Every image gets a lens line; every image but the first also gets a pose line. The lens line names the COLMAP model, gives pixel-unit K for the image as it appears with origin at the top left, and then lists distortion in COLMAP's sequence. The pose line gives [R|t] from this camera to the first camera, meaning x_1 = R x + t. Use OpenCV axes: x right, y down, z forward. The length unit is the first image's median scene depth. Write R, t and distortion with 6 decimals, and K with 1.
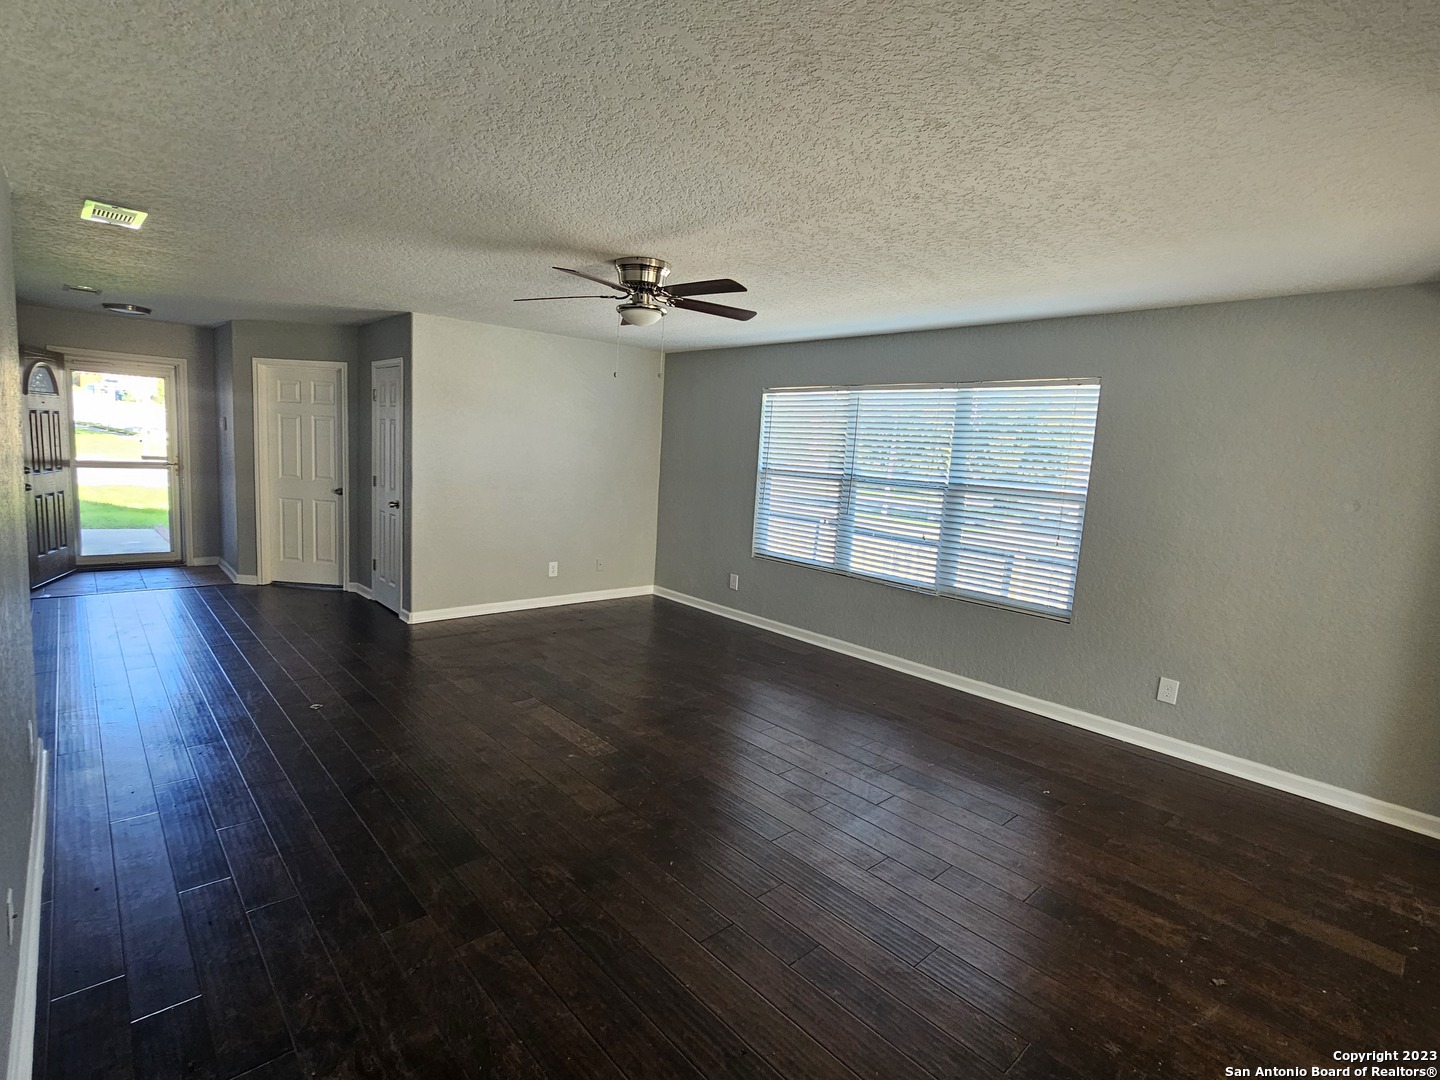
lens RADIAL K [[706.6, 0, 716.2], [0, 706.6, 540.3], [0, 0, 1]] dist [-0.008352, 0.002226]
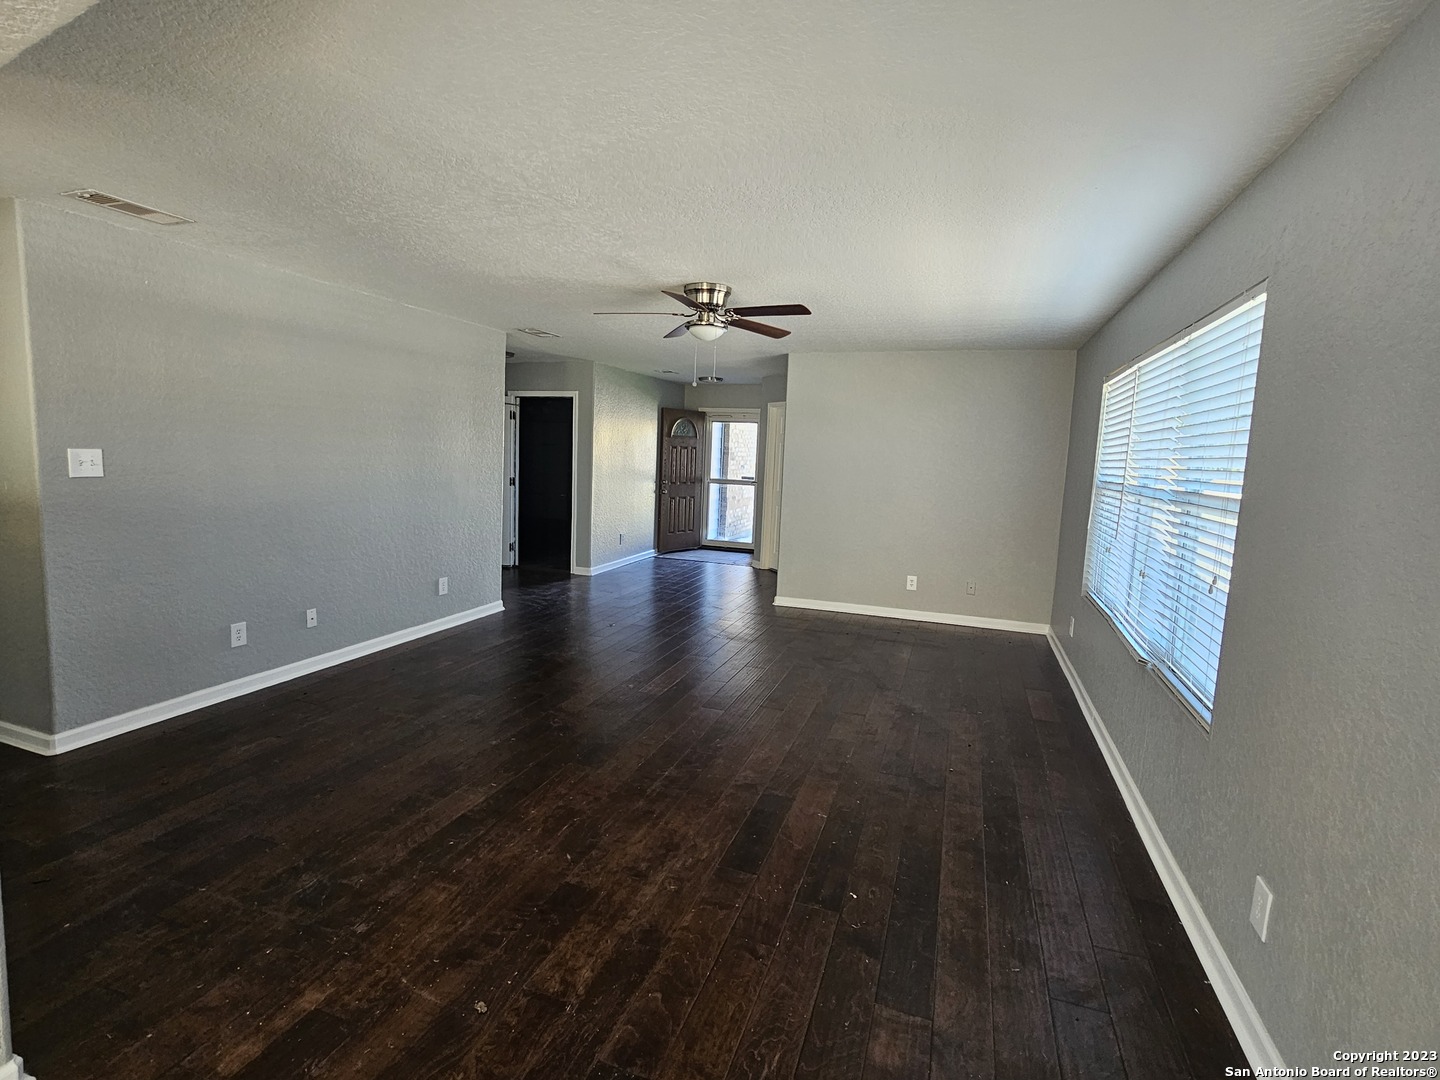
lens RADIAL K [[706.6, 0, 721.3], [0, 706.6, 543.2], [0, 0, 1]] dist [-0.008352, 0.002226]
pose [[0.480398, 0.077615, -0.873609, 0.961895], [-0.135368, 0.990702, 0.013579, 0.013988], [0.866541, 0.111735, 0.486438, 0.480722]]
